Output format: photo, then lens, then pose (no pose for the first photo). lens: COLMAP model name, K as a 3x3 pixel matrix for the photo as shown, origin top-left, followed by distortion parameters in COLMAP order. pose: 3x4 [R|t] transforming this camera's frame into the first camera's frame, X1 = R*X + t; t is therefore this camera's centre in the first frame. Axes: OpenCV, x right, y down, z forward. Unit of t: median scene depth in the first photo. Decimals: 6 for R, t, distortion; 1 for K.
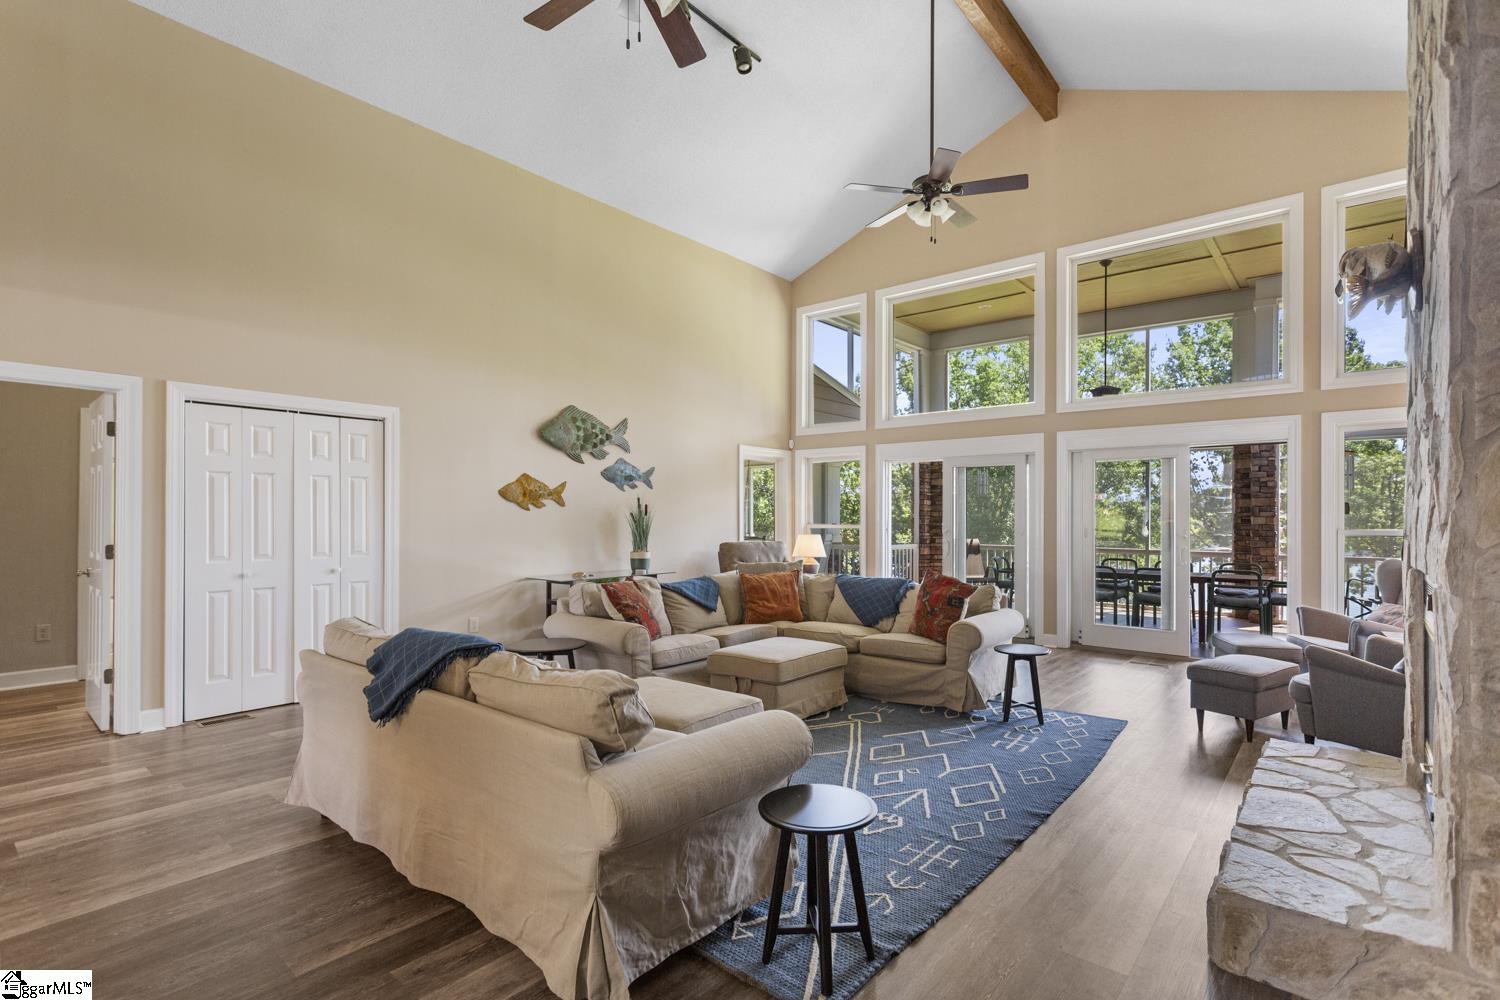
lens RADIAL K [[720.4, 0, 741.2], [0, 720.4, 523.3], [0, 0, 1]] dist [0.003785, 0.001175]
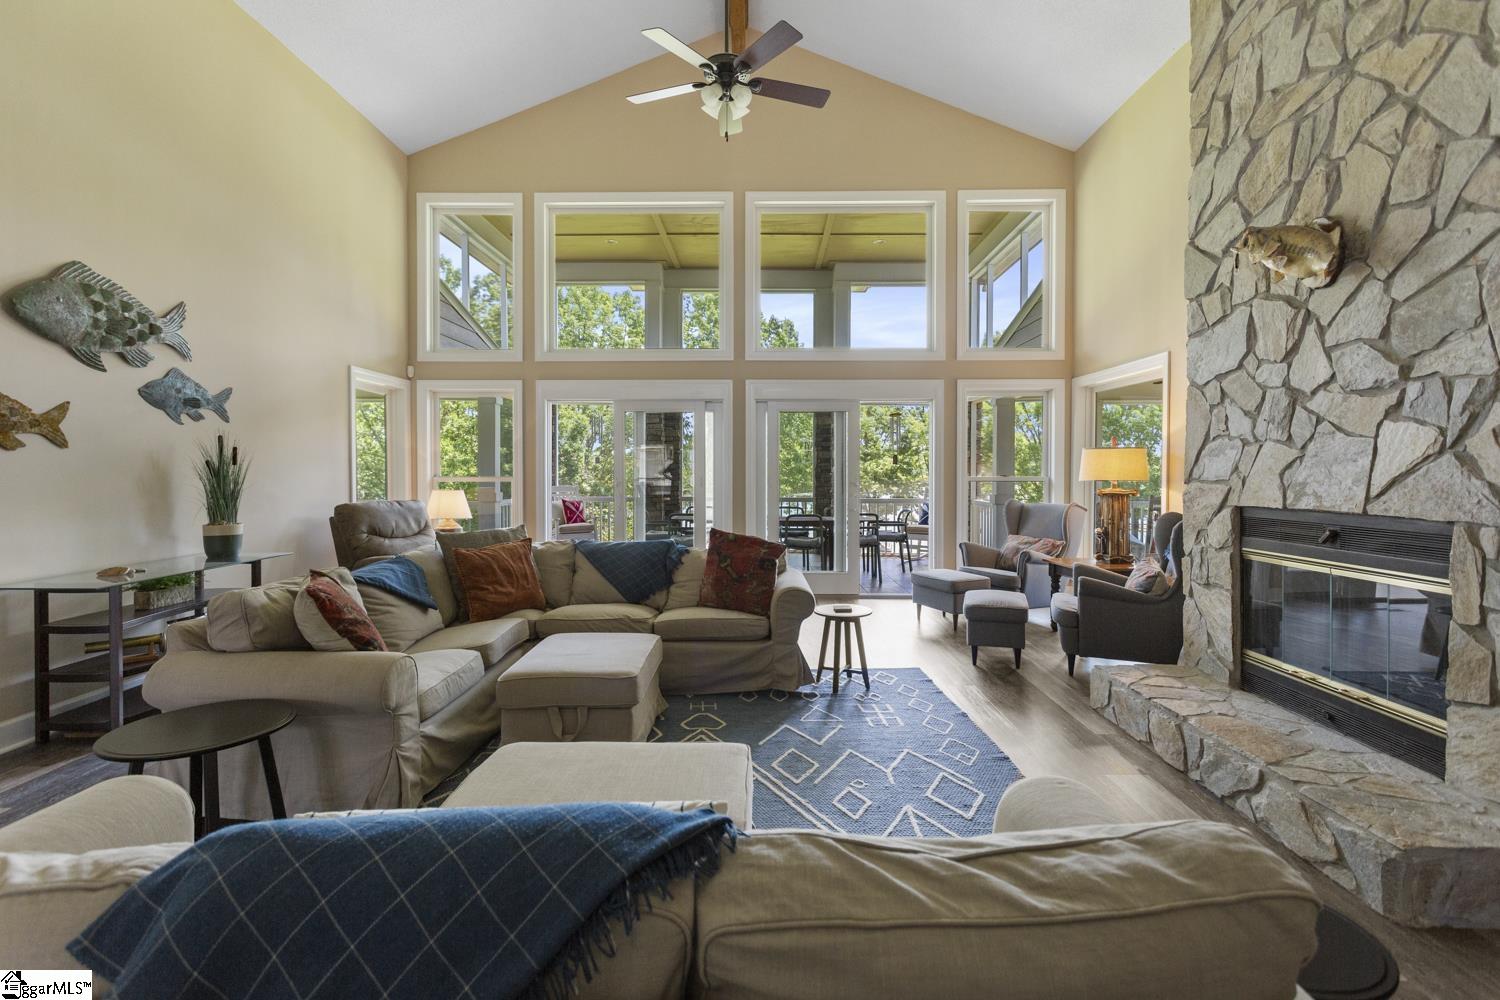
lens RADIAL K [[720.4, 0, 748.3], [0, 720.4, 484.6], [0, 0, 1]] dist [0.003785, 0.001175]
pose [[0.770000, -0.016499, 0.637831, -0.198630], [0.008188, 0.999839, 0.015979, -0.000339], [-0.637991, -0.007082, 0.770011, 0.259031]]
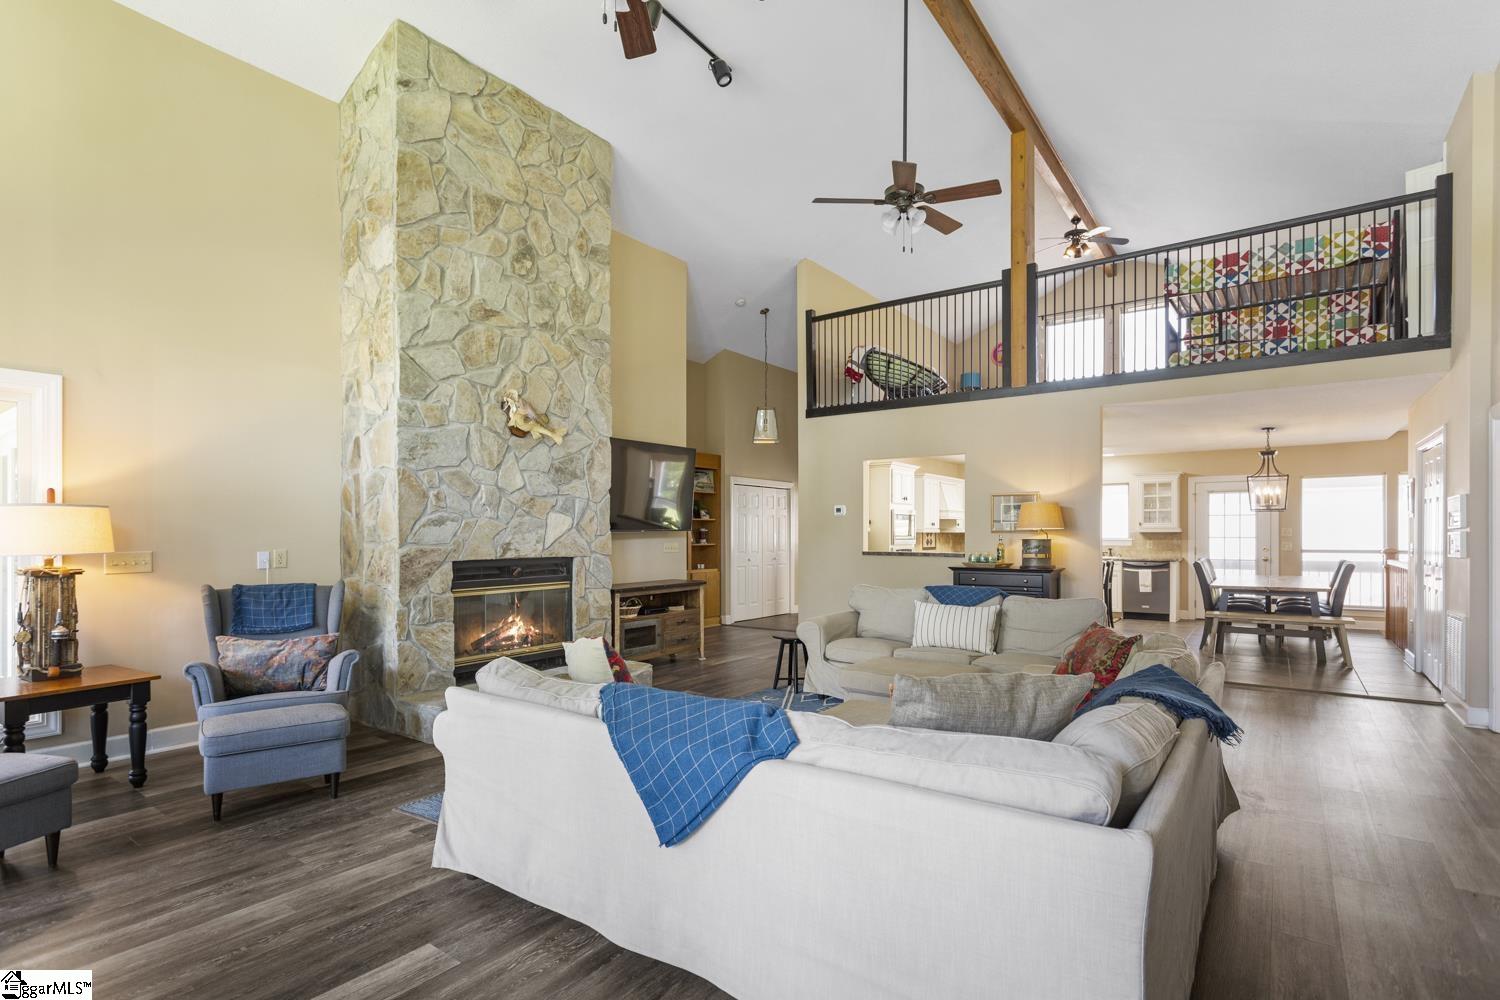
lens RADIAL K [[720.4, 0, 747.5], [0, 720.4, 532.6], [0, 0, 1]] dist [0.003785, 0.001175]
pose [[-0.996709, -0.003091, -0.081001, 0.165453], [-0.003832, 0.999952, 0.008987, -0.011083], [0.080969, 0.009268, -0.996674, 1.207197]]
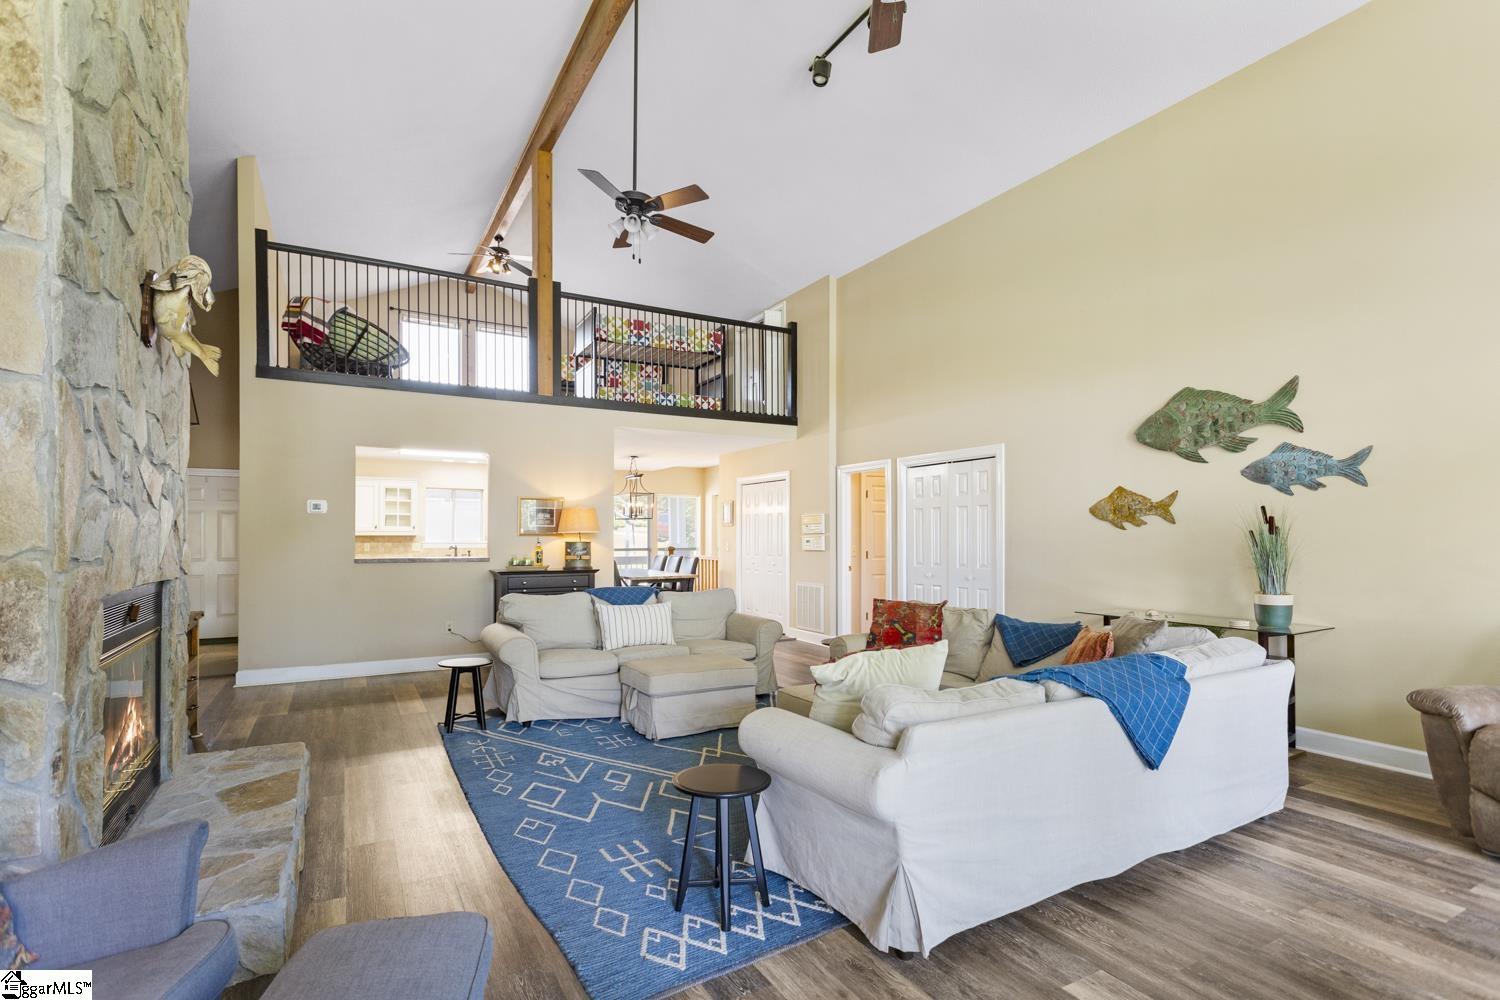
lens RADIAL K [[720.4, 0, 744.9], [0, 720.4, 528.0], [0, 0, 1]] dist [0.003785, 0.001175]
pose [[-0.343376, -0.013153, -0.939106, 0.625038], [-0.010034, 0.999896, -0.010335, -0.006169], [0.939144, 0.005874, -0.343472, 0.836301]]
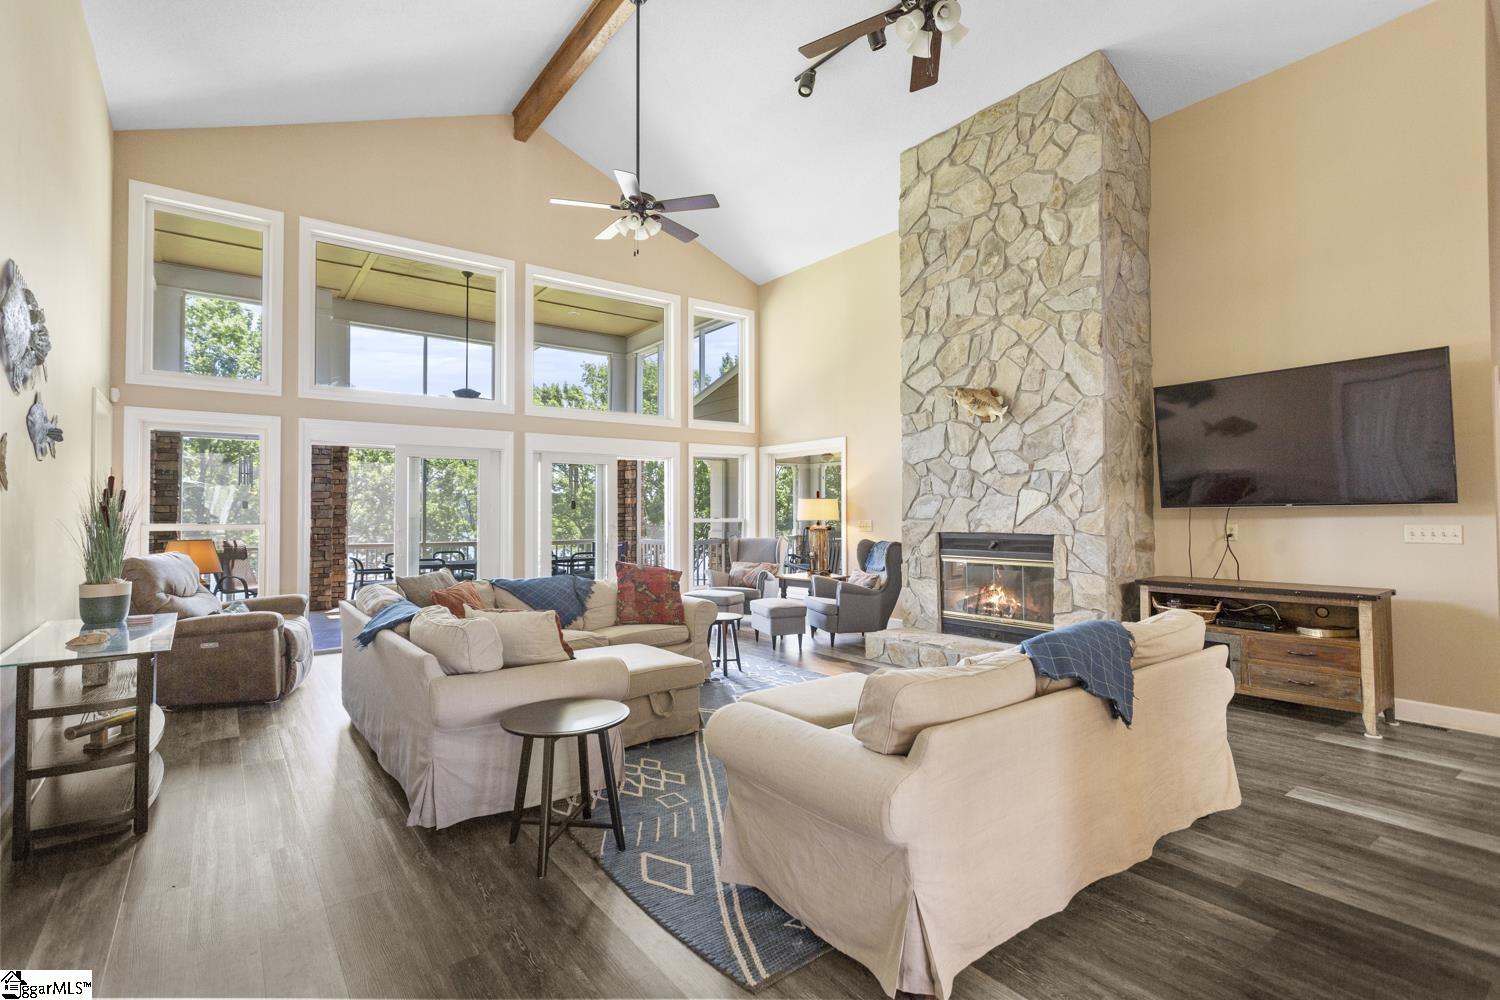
lens RADIAL K [[720.4, 0, 752.2], [0, 720.4, 500.7], [0, 0, 1]] dist [0.003785, 0.001175]
pose [[0.210144, 0.013249, 0.977581, -0.574607], [0.014478, 0.999756, -0.016662, -0.002941], [-0.977563, 0.017655, 0.209901, 0.476310]]
